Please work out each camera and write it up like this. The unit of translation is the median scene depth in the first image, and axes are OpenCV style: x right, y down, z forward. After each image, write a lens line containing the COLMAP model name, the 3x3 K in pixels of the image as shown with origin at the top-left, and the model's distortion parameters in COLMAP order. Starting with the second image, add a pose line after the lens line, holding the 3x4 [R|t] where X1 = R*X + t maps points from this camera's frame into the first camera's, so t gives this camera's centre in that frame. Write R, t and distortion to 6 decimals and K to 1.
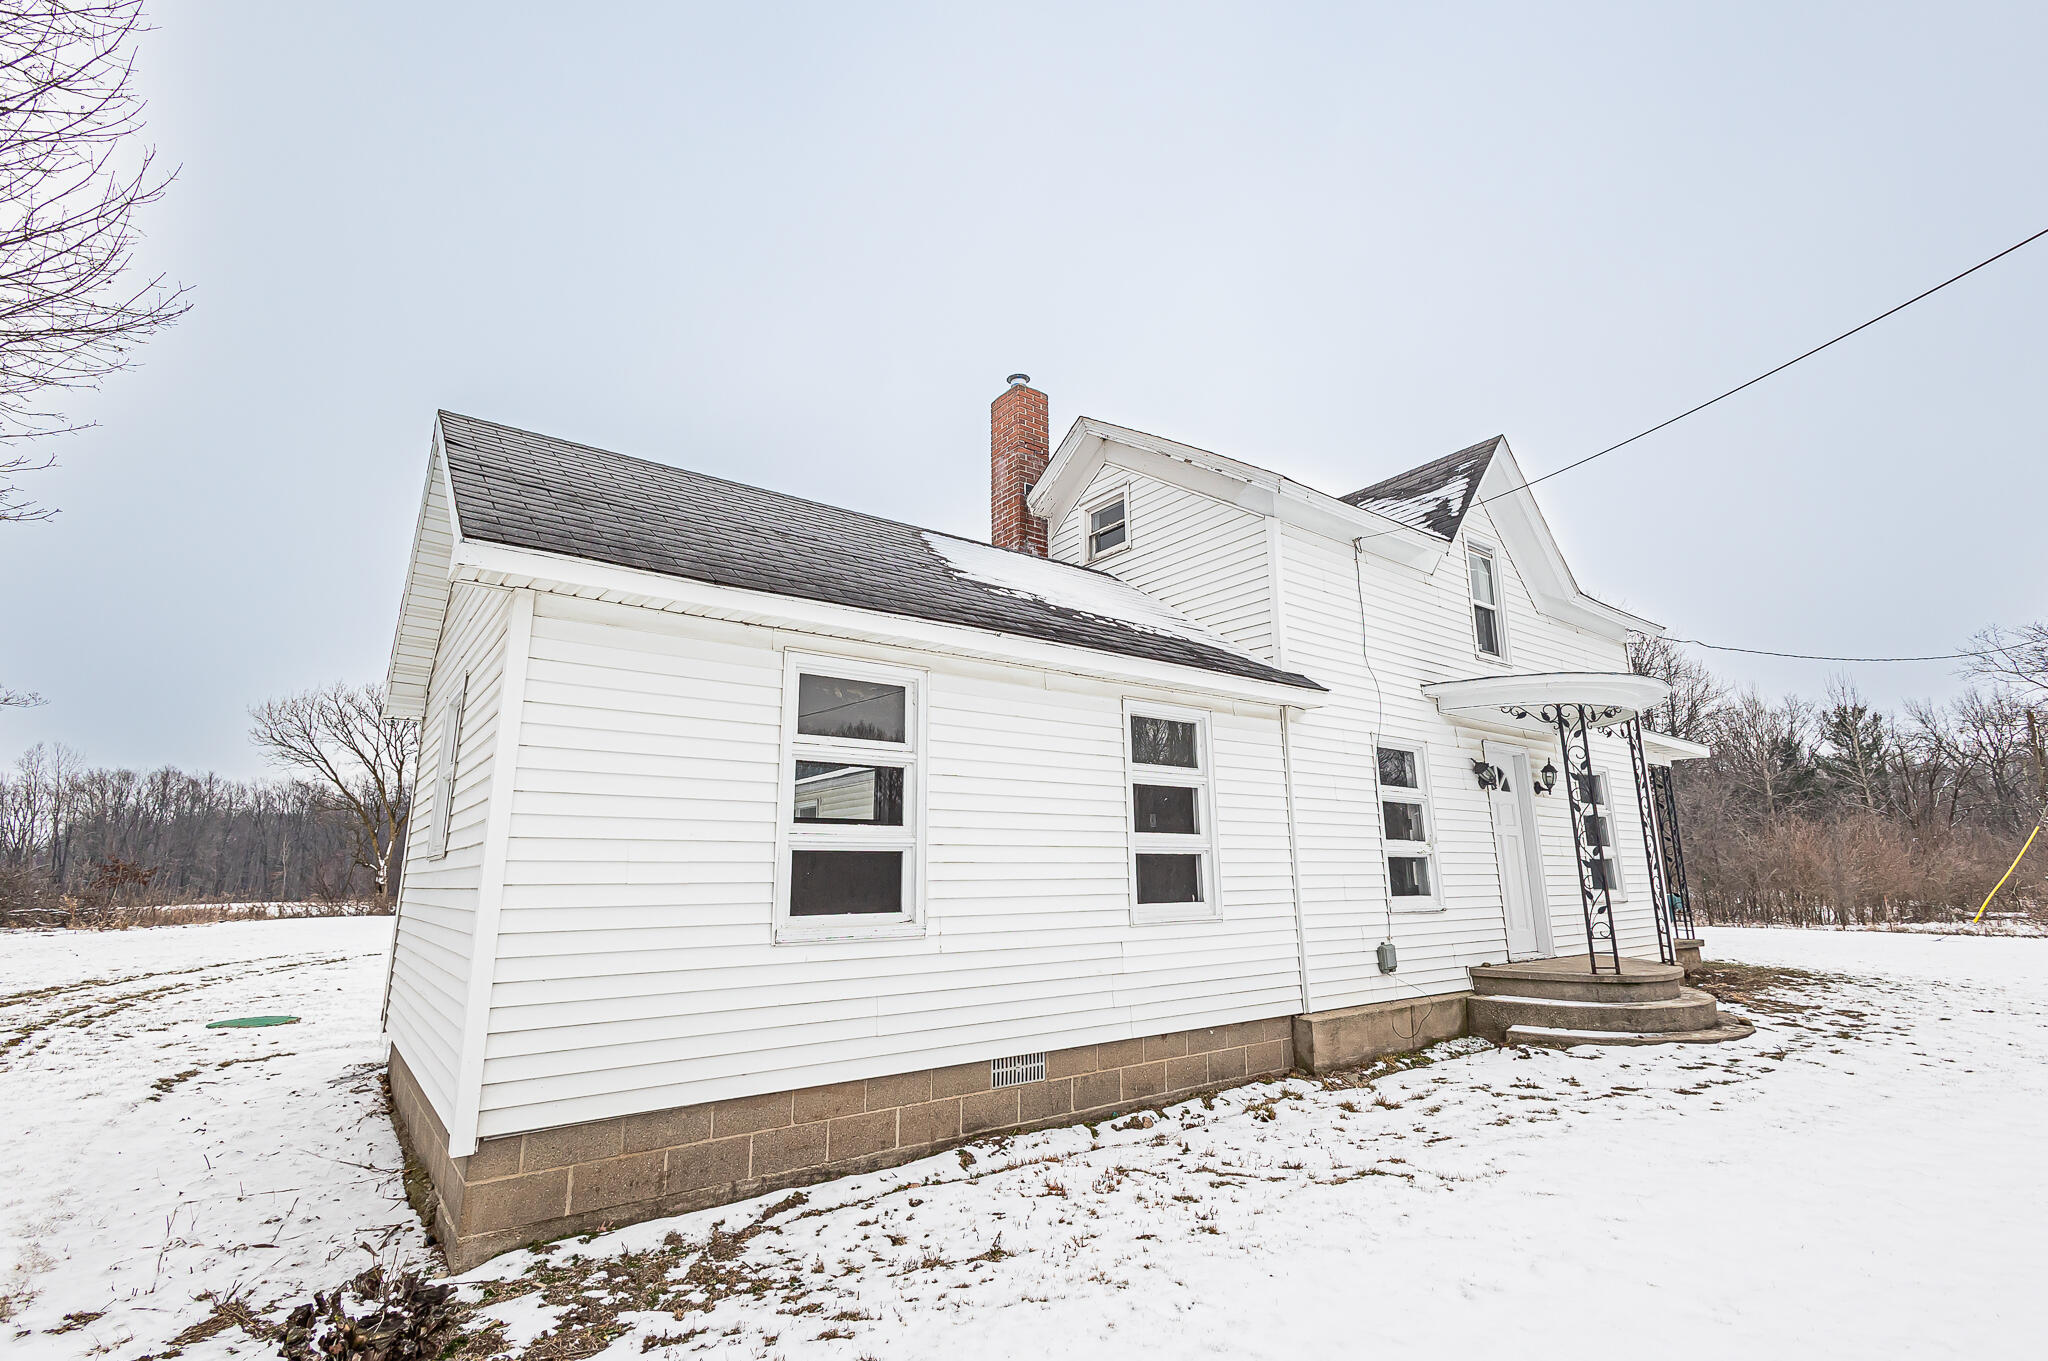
lens RADIAL K [[957.8, 0, 1022.4], [0, 957.8, 670.8], [0, 0, 1]] dist [0.009703, -0.000576]
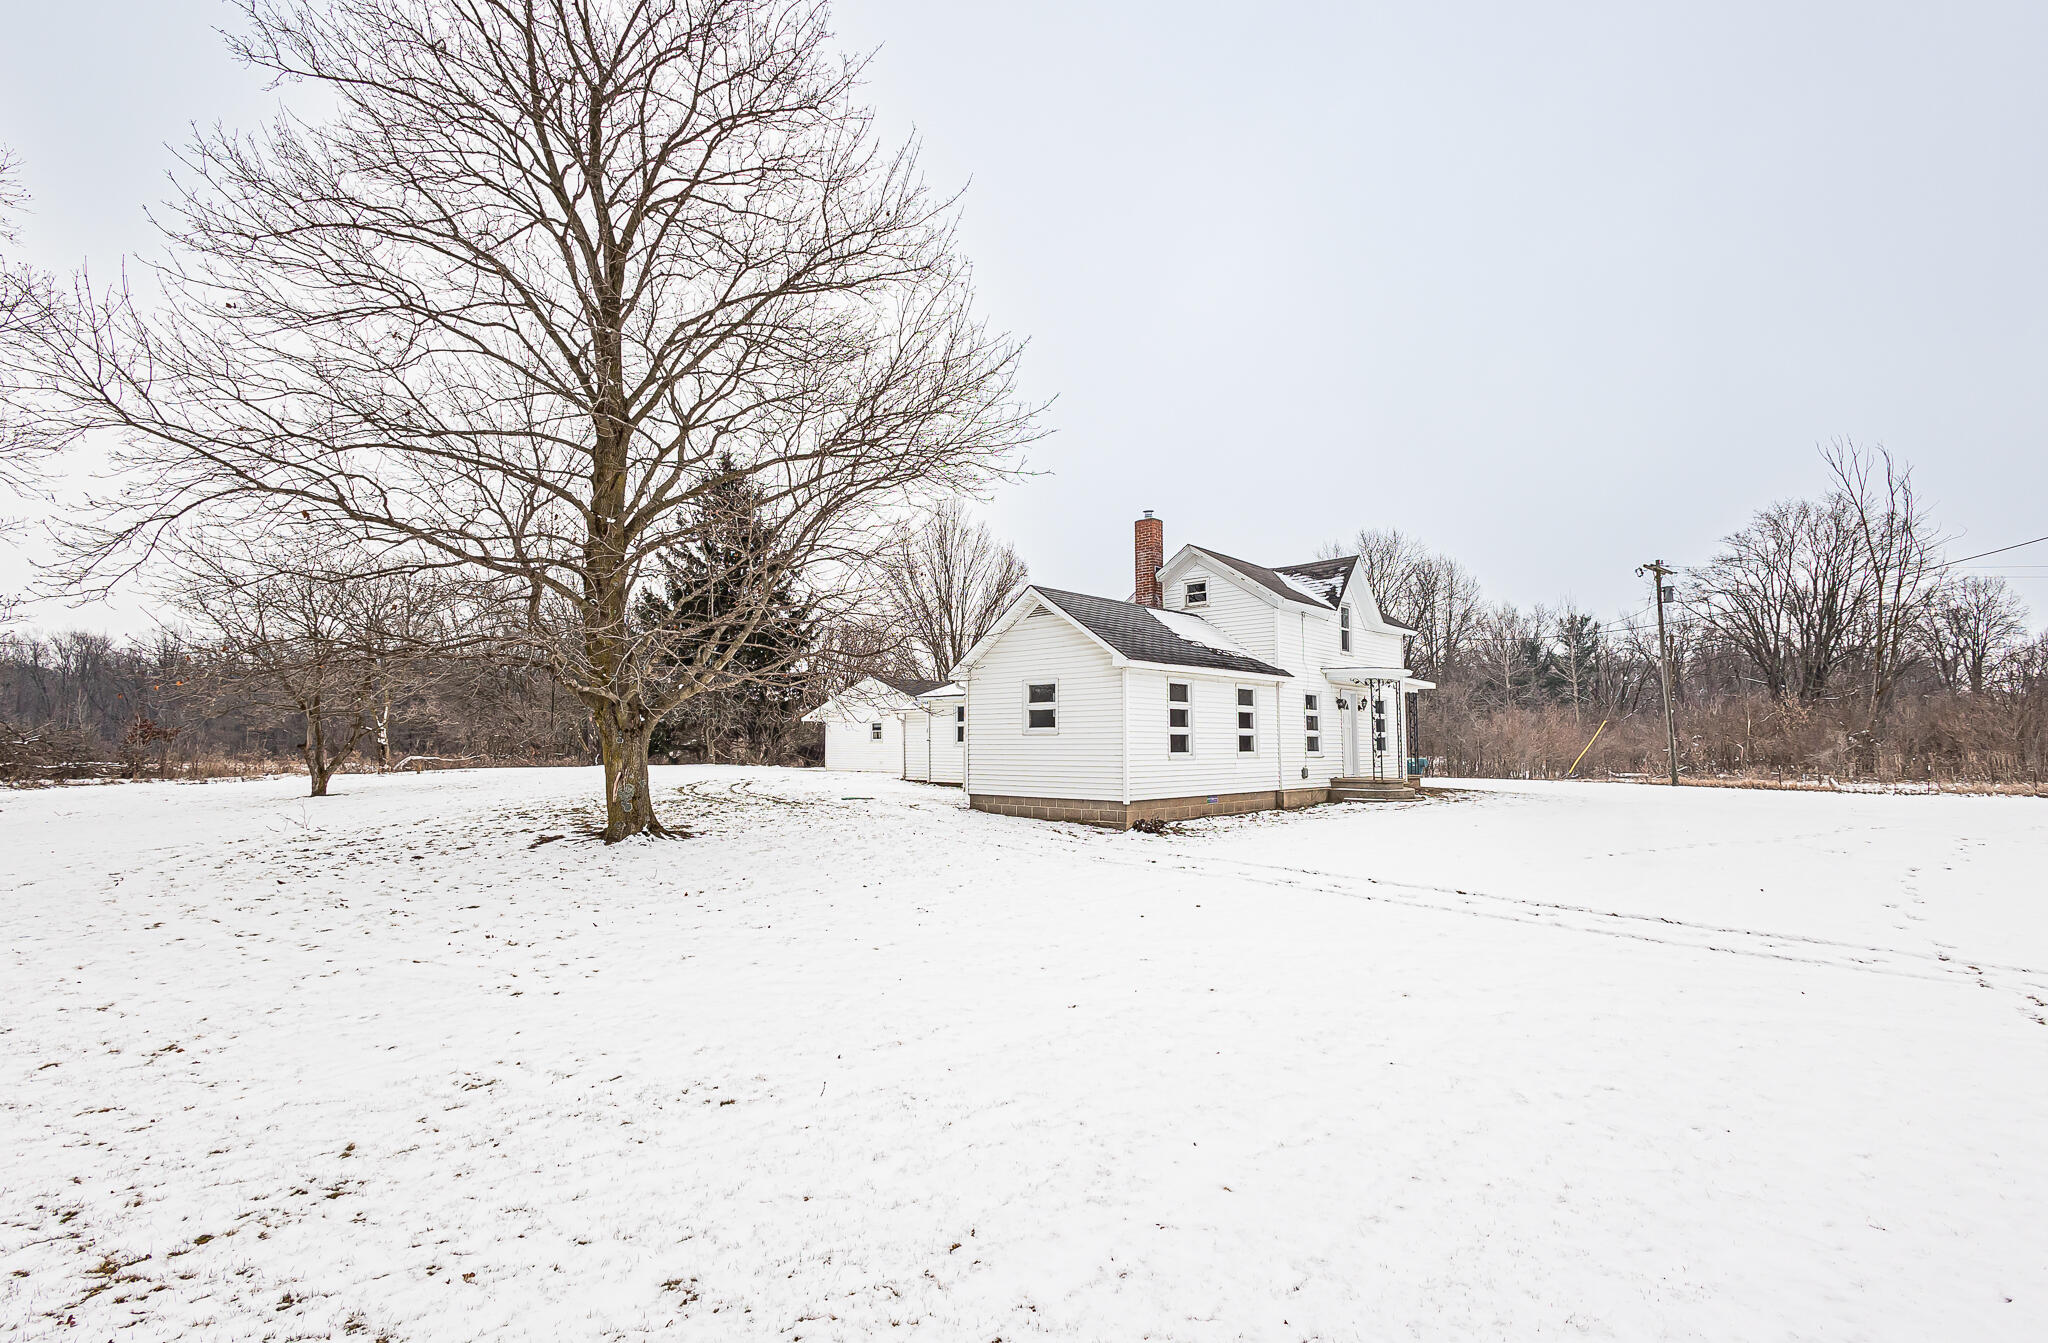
lens RADIAL K [[956.7, 0, 1024.0], [0, 956.7, 671.5], [0, 0, 1]] dist [0.001933, 0.000145]
pose [[0.985250, 0.022323, 0.169660, -0.706385], [-0.044946, 0.990403, 0.130698, -0.247313], [-0.165114, -0.136395, 0.976798, -1.200126]]
